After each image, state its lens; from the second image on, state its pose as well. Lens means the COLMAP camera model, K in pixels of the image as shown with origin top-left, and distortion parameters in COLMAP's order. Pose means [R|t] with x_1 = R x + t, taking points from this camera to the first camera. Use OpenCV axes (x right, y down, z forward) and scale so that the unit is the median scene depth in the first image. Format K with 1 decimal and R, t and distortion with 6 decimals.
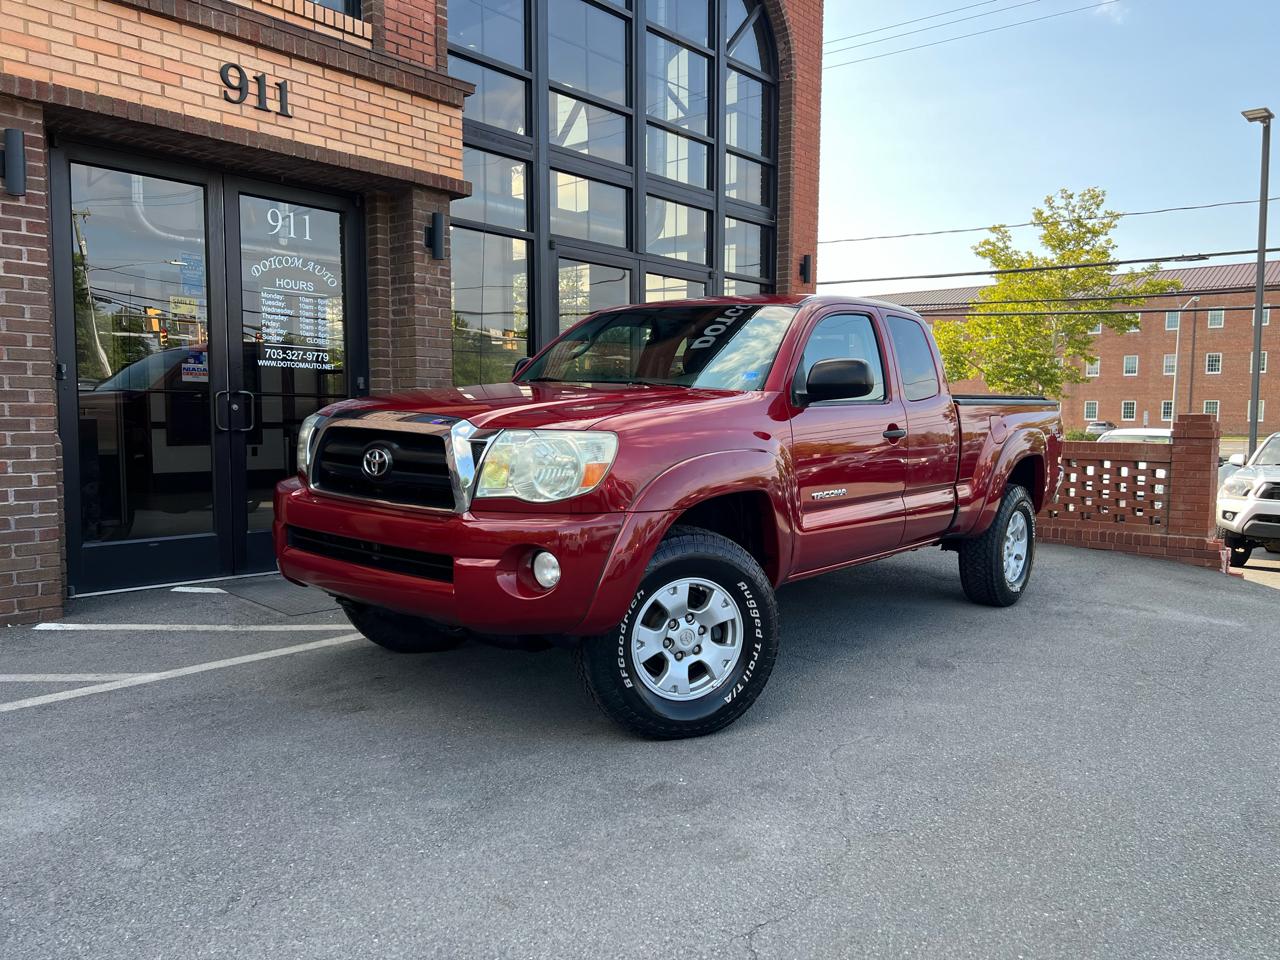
lens RADIAL K [[964.9, 0, 656.0], [0, 964.9, 486.1], [0, 0, 1]] dist [0.054526, -0.060617]
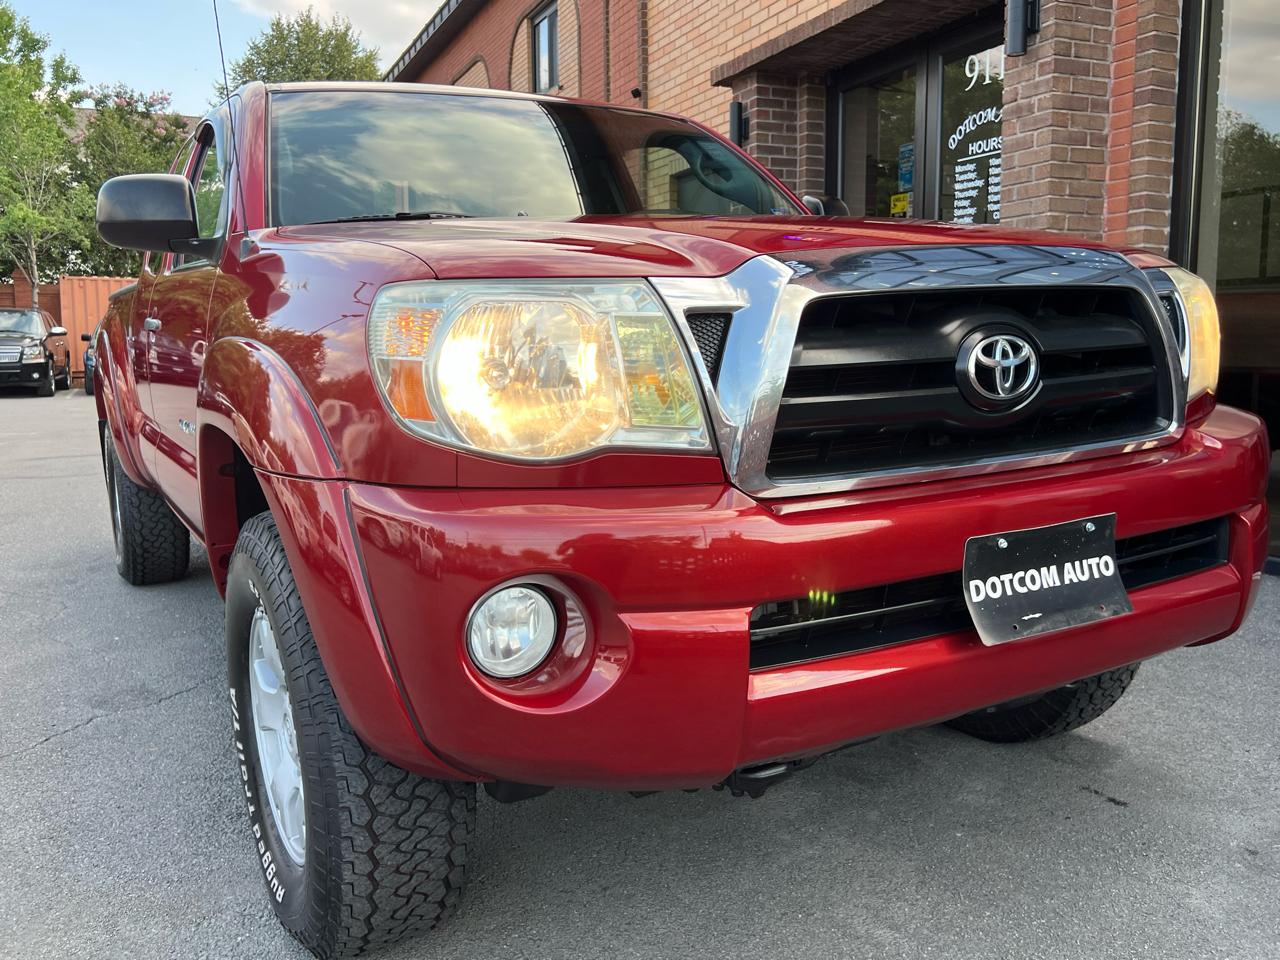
lens RADIAL K [[1094.4, 0, 645.2], [0, 1094.4, 474.6], [0, 0, 1]] dist [0.007258, 0.003536]
pose [[-0.438719, 0.103245, -0.892674, 0.557826], [-0.061027, 0.987662, 0.144224, -0.059519], [0.896550, 0.117751, -0.427005, 1.179916]]
